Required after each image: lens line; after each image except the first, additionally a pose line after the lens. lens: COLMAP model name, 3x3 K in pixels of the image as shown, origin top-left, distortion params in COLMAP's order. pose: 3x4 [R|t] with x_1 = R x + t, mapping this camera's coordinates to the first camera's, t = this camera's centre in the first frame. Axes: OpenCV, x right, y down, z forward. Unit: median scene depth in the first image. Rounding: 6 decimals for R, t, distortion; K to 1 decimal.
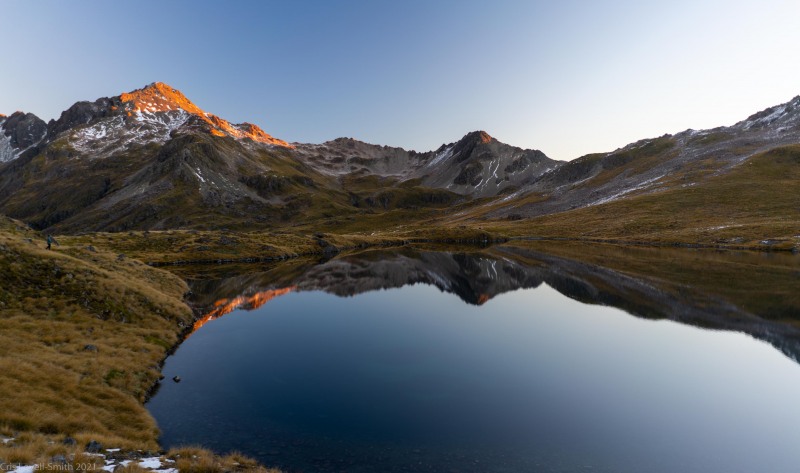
lens RADIAL K [[606.8, 0, 398.1], [0, 606.8, 261.3], [0, 0, 1]] dist [-0.023494, -0.009697]
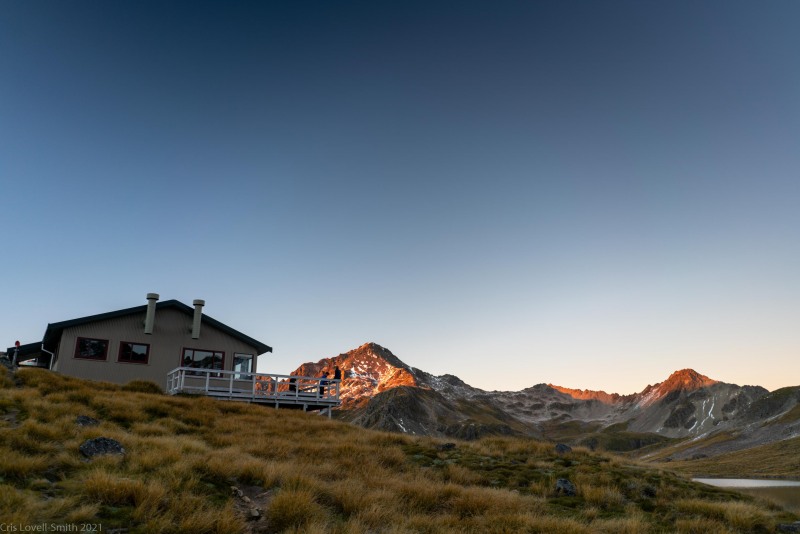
lens RADIAL K [[605.2, 0, 399.2], [0, 605.2, 269.7], [0, 0, 1]] dist [-0.031156, 0.003160]
pose [[0.946442, -0.106992, -0.304632, 0.013691], [-0.017298, 0.925342, -0.378738, 0.004540], [0.322410, 0.363723, 0.873932, -0.022722]]
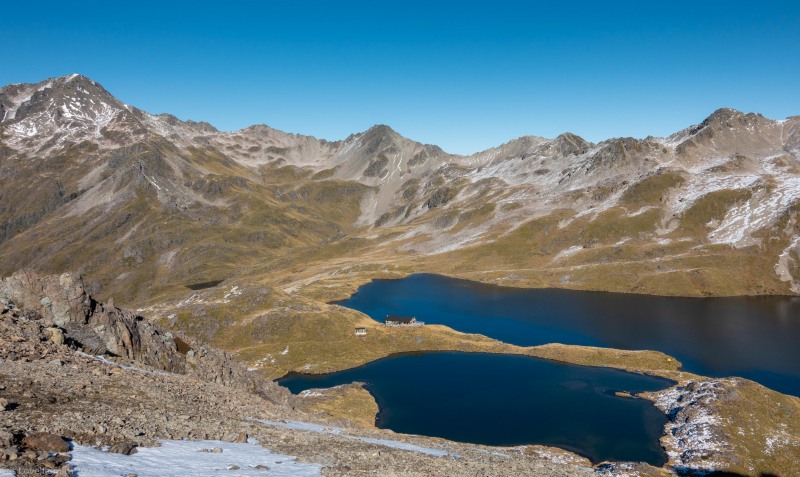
lens RADIAL K [[659.6, 0, 404.5], [0, 659.6, 232.6], [0, 0, 1]] dist [-0.000818, 0.008738]
pose [[0.985958, -0.016752, 0.166149, -0.040764], [0.014857, 0.999810, 0.012641, -0.035895], [-0.166330, -0.009994, 0.986020, -0.242047]]
